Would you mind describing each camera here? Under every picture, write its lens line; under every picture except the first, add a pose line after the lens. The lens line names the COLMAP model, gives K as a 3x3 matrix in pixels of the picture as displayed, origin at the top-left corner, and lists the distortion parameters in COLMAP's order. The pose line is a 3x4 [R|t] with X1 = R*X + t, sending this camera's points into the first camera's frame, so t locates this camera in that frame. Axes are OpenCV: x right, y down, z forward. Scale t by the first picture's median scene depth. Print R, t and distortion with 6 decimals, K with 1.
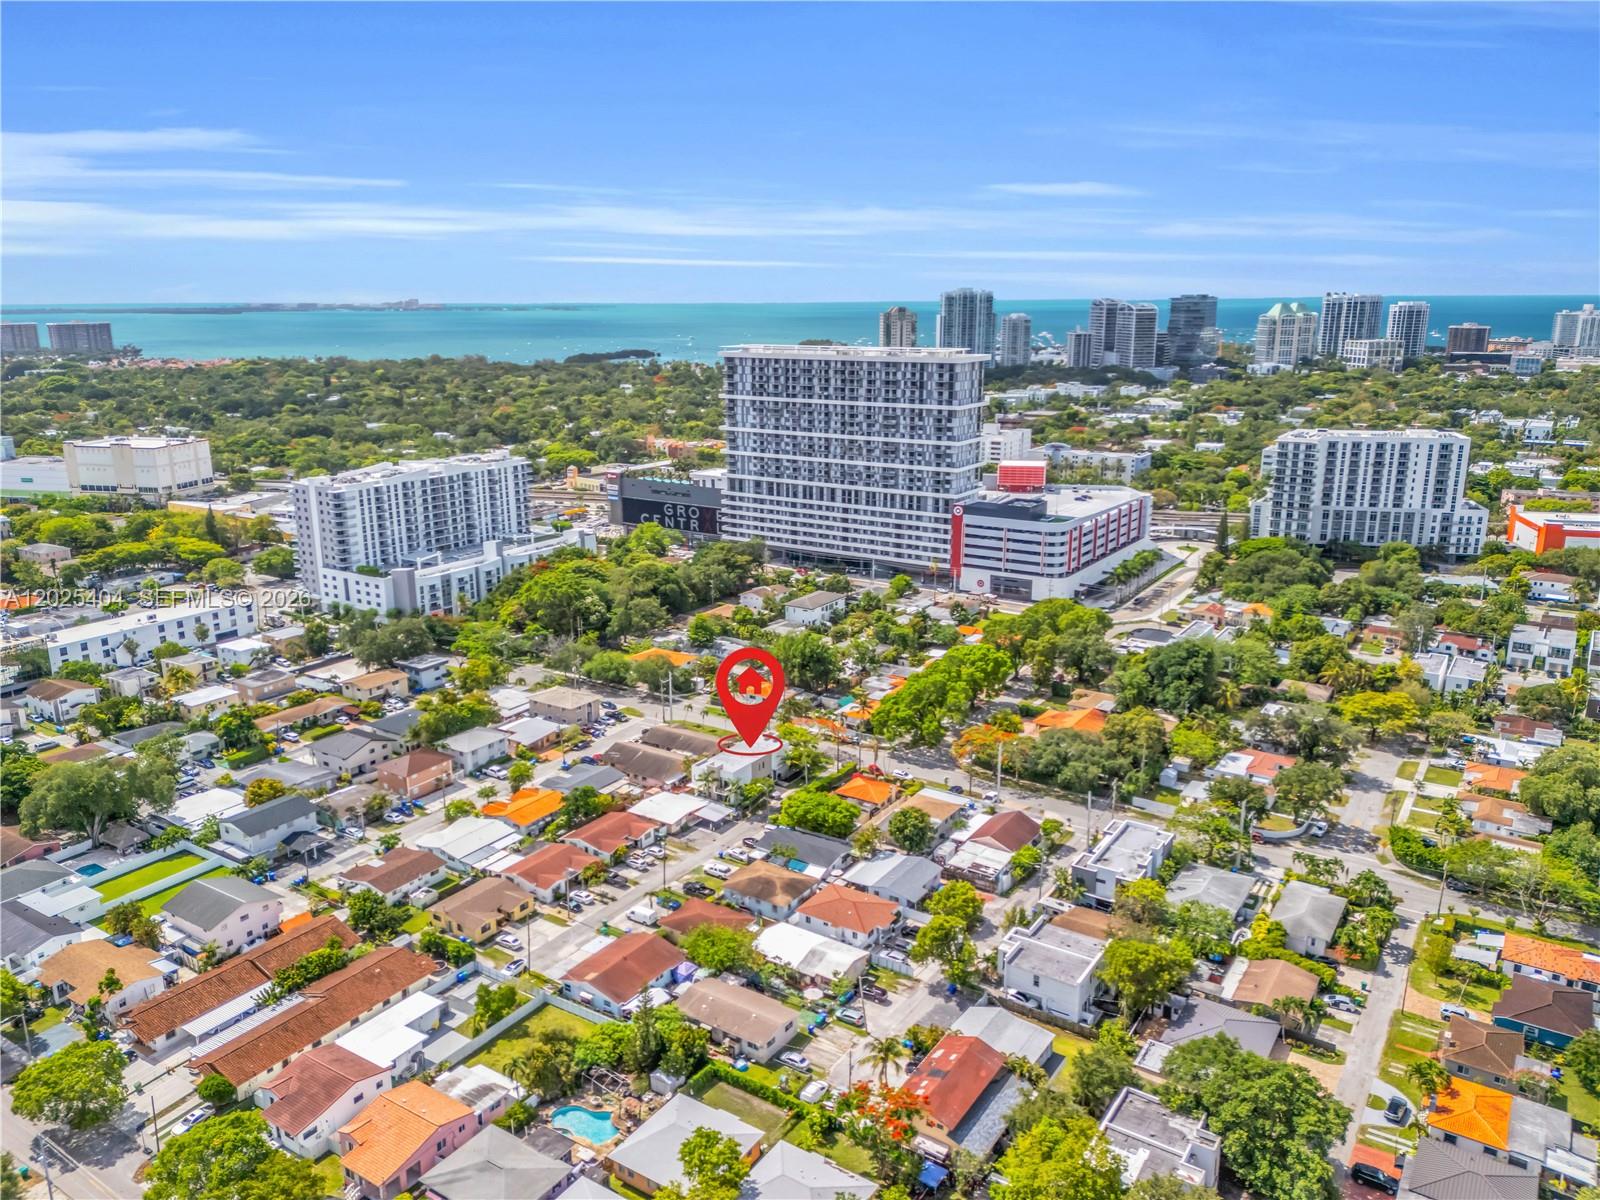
lens RADIAL K [[1189.8, 0, 791.2], [0, 1189.8, 593.1], [0, 0, 1]] dist [0.105866, -0.153444]
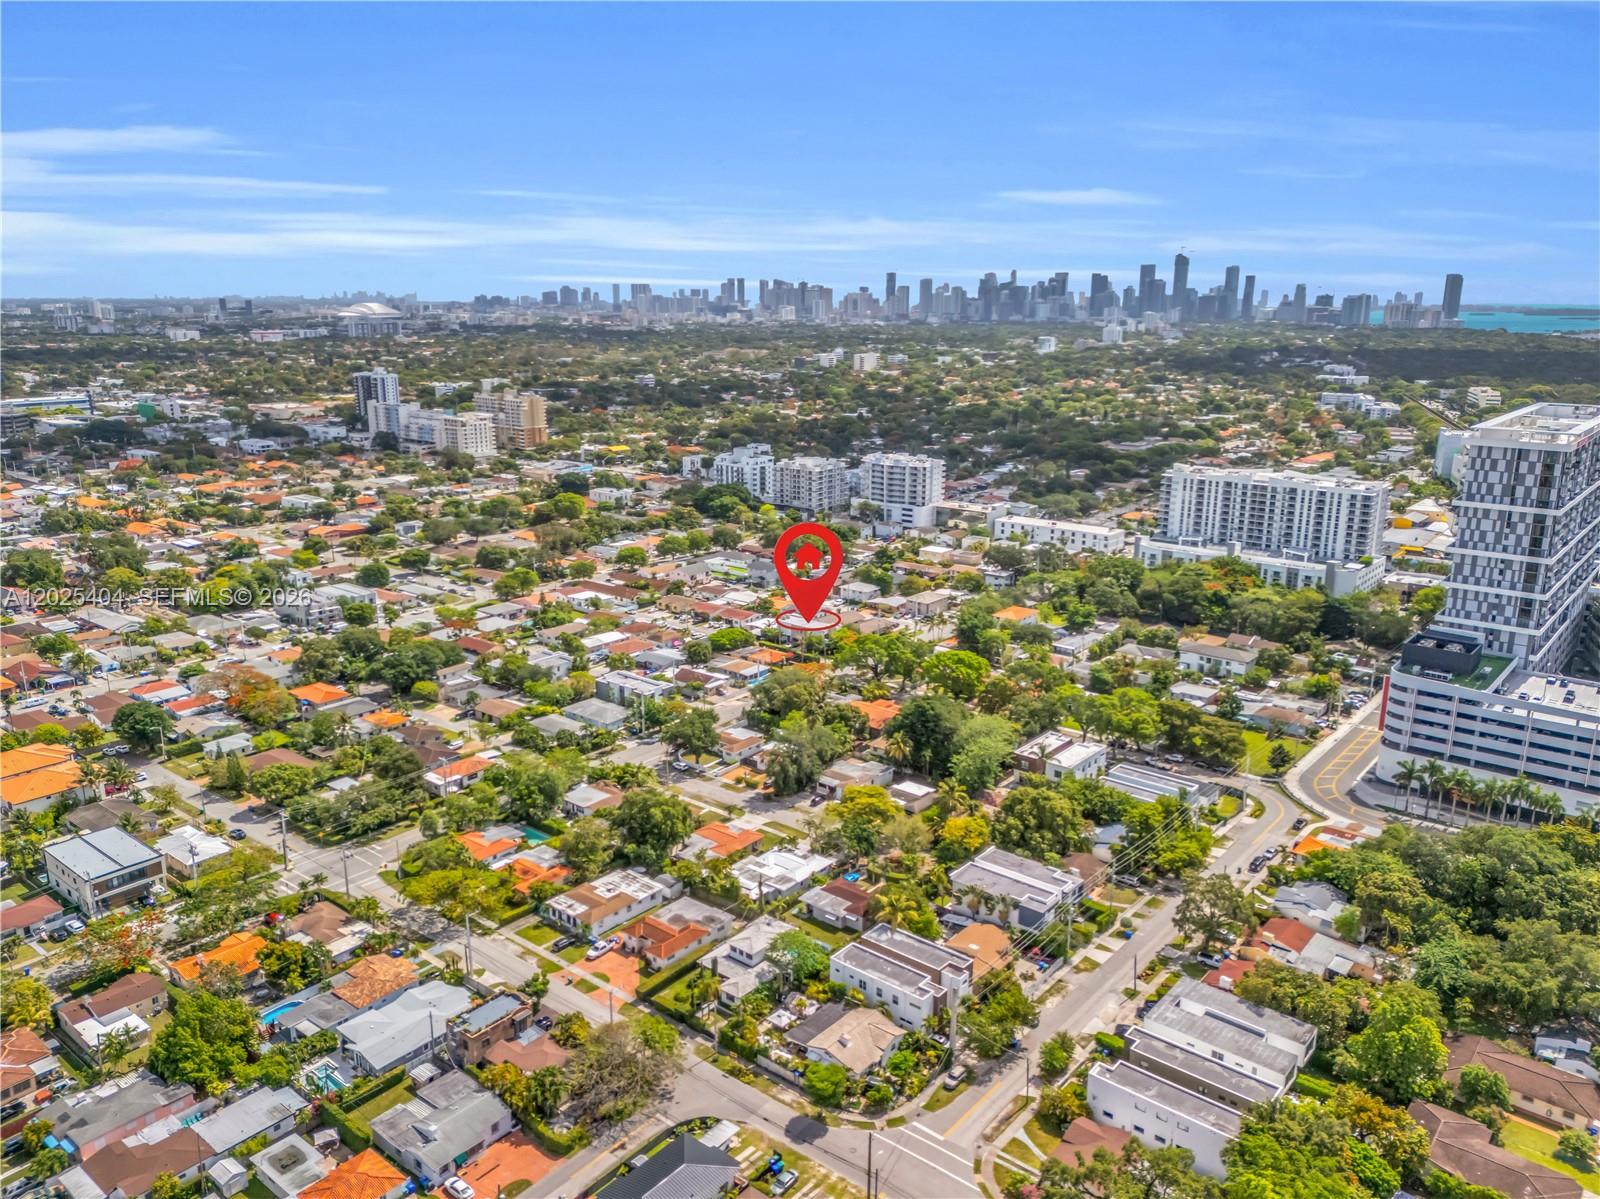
lens RADIAL K [[1189.8, 0, 791.2], [0, 1189.8, 592.6], [0, 0, 1]] dist [0.105866, -0.153444]
pose [[-0.114636, 0.245683, -0.962548, 0.875238], [-0.245140, 0.931975, 0.267075, -0.190997], [0.962686, 0.266575, -0.046611, 0.609762]]
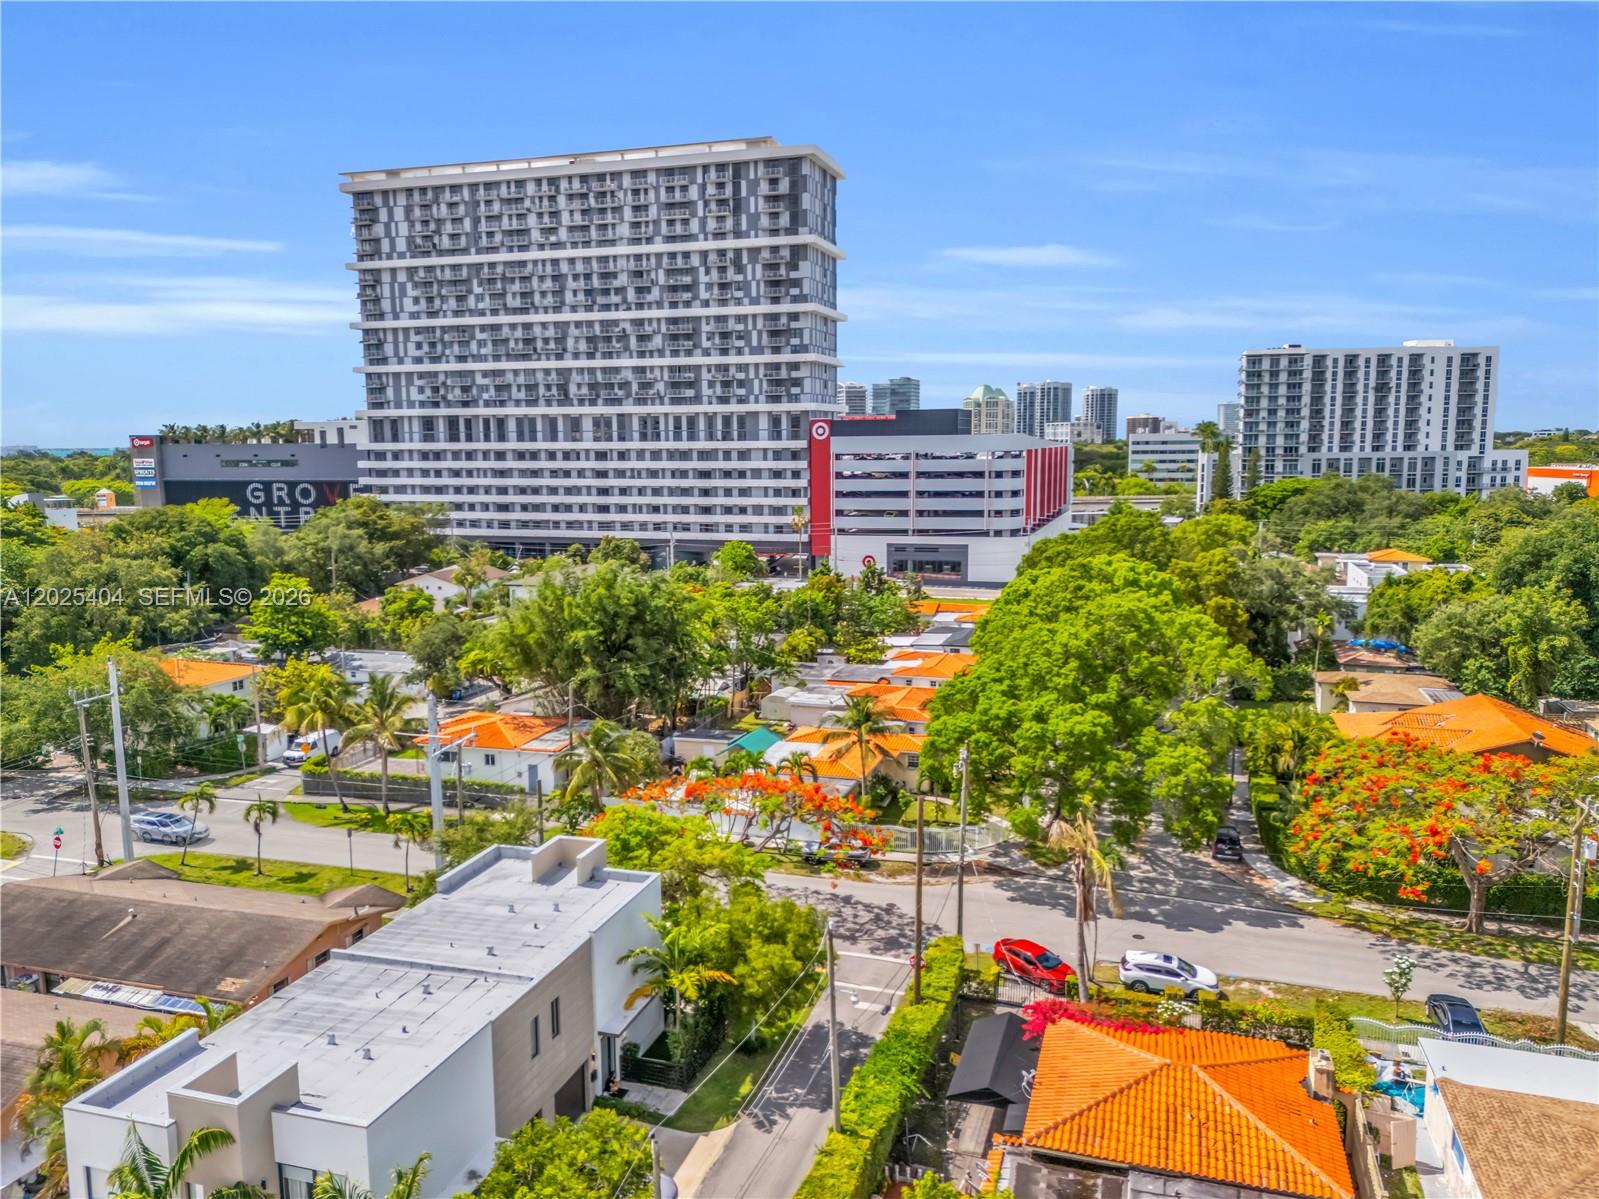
lens RADIAL K [[1189.0, 0, 790.7], [0, 1189.0, 592.6], [0, 0, 1]] dist [0.105866, -0.153444]
pose [[0.962230, -0.041235, 0.269095, -0.020626], [0.073407, 0.991149, -0.110611, 0.060101], [-0.262152, 0.126186, 0.956741, 0.471406]]
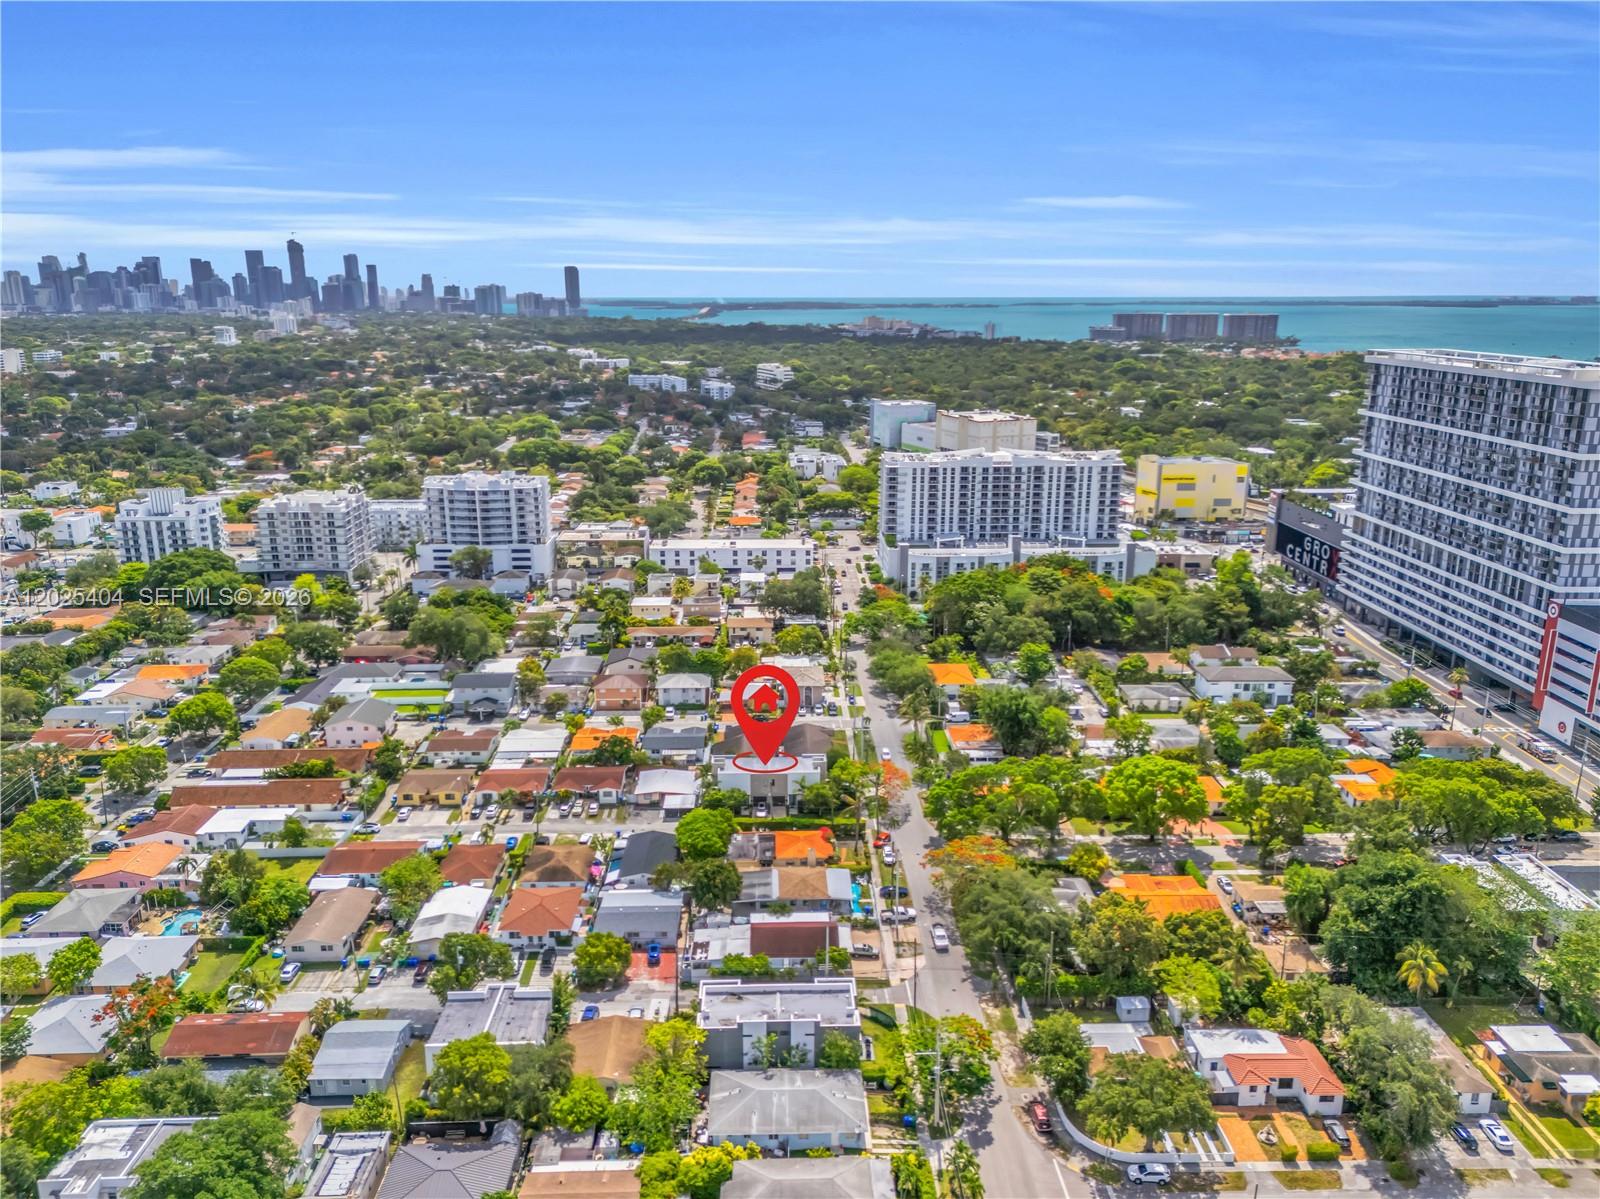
lens RADIAL K [[1189.8, 0, 791.2], [0, 1189.8, 592.6], [0, 0, 1]] dist [0.105866, -0.153444]
pose [[0.568532, 0.208027, -0.795925, 0.408626], [-0.204727, 0.972840, 0.108029, -0.062127], [0.796780, 0.101529, 0.595679, 0.253824]]
